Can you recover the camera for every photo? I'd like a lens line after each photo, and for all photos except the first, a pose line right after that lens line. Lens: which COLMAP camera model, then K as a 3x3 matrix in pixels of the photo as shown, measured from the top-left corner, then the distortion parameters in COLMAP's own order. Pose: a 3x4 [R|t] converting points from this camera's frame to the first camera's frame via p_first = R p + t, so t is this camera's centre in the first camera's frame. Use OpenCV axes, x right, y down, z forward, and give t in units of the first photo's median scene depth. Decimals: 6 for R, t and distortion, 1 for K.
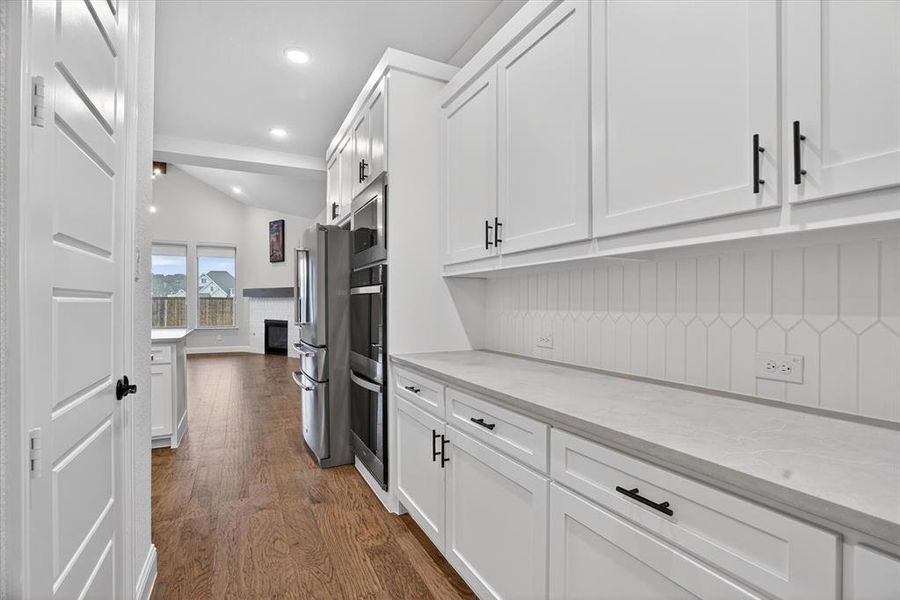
lens RADIAL K [[420.3, 0, 451.1], [0, 420.3, 302.0], [0, 0, 1]] dist [-0.025786, 0.004765]
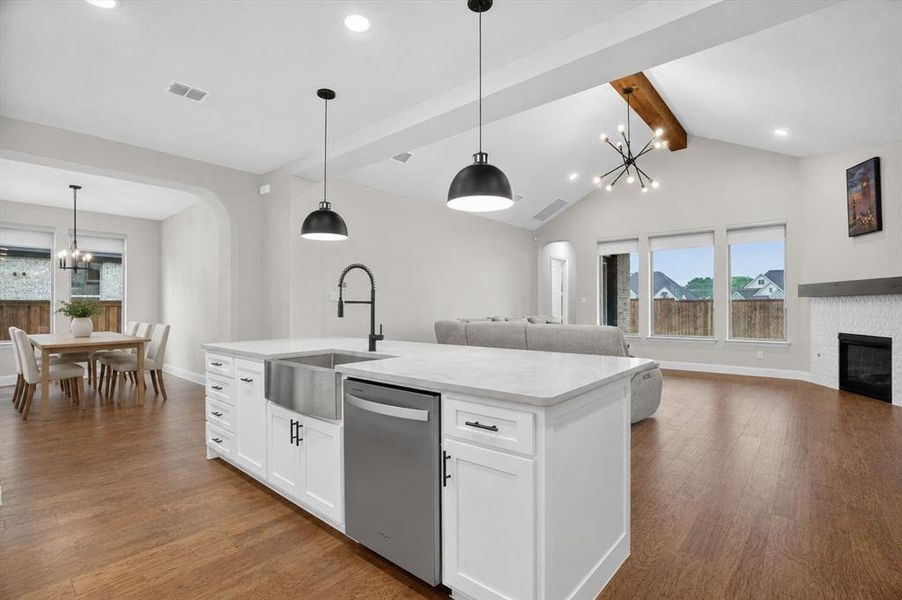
lens RADIAL K [[421.2, 0, 450.3], [0, 421.2, 303.4], [0, 0, 1]] dist [-0.025786, 0.004765]
pose [[0.380530, -0.007473, -0.924738, -0.109986], [0.003672, 0.999972, -0.006570, 0.000507], [0.924761, -0.000896, 0.380547, 0.258465]]
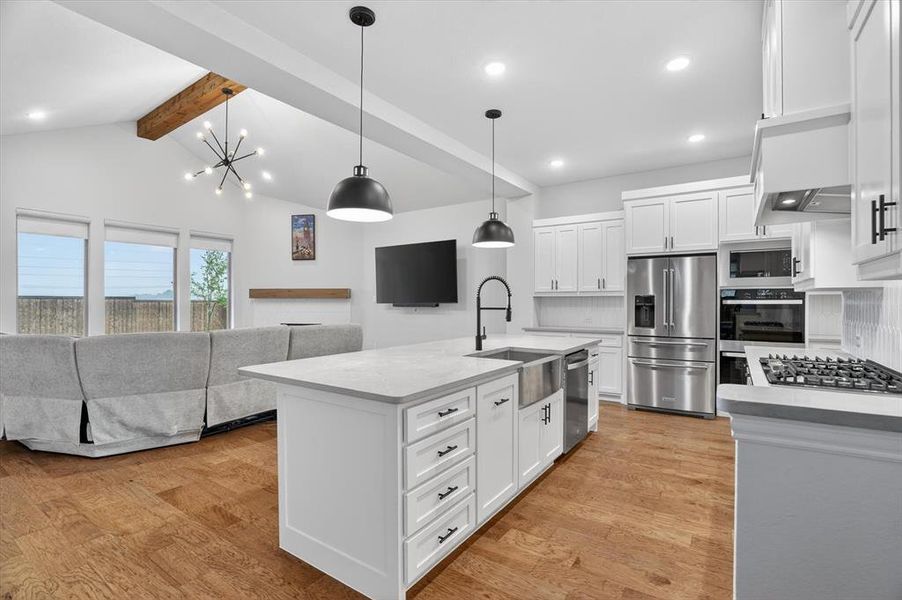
lens RADIAL K [[421.2, 0, 459.4], [0, 421.2, 301.0], [0, 0, 1]] dist [-0.025786, 0.004765]
pose [[0.867795, 0.000876, 0.496922, -0.569312], [-0.001877, 0.999997, 0.001515, -0.008505], [-0.496919, -0.002247, 0.867794, 0.038807]]
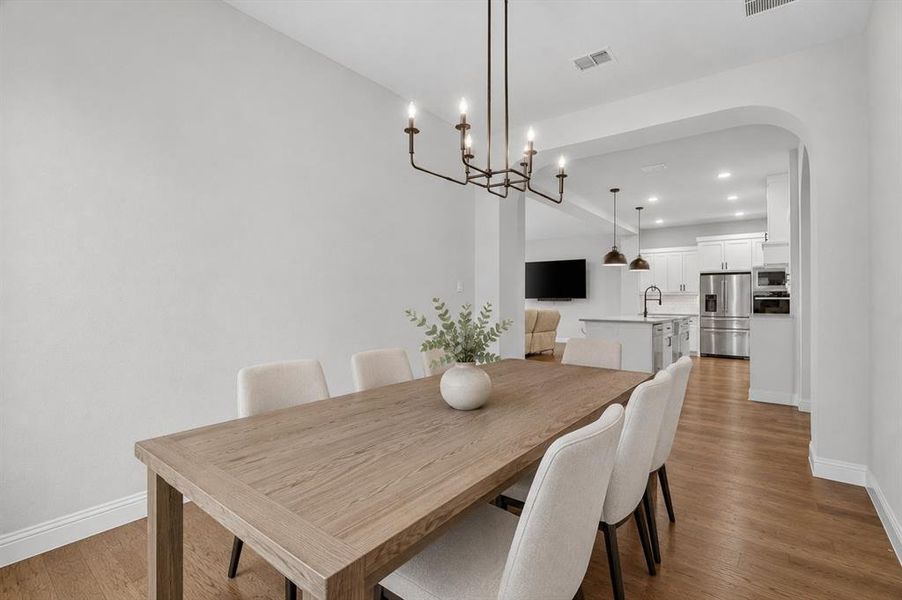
lens RADIAL K [[421.2, 0, 448.1], [0, 421.2, 295.6], [0, 0, 1]] dist [-0.025786, 0.004765]
pose [[0.906180, 0.009318, 0.422791, -1.056428], [-0.007714, 0.999955, -0.005506, -0.002580], [-0.422823, 0.001728, 0.906211, -0.234848]]
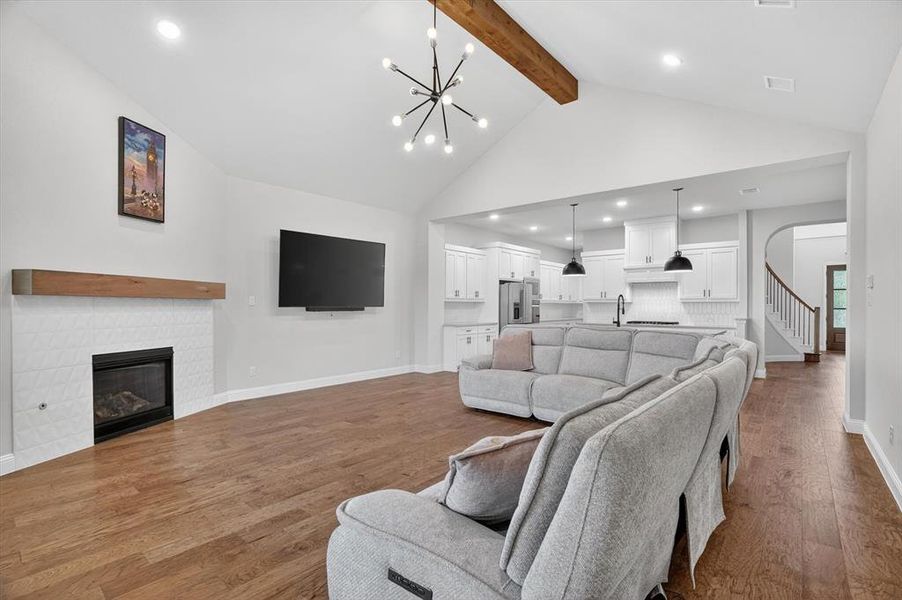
lens RADIAL K [[421.2, 0, 453.2], [0, 421.2, 307.2], [0, 0, 1]] dist [-0.025786, 0.004765]
pose [[-0.399642, -0.003992, 0.916663, -0.940114], [-0.005000, 0.999985, 0.002174, -0.005106], [-0.916658, -0.003715, -0.399656, 0.864115]]
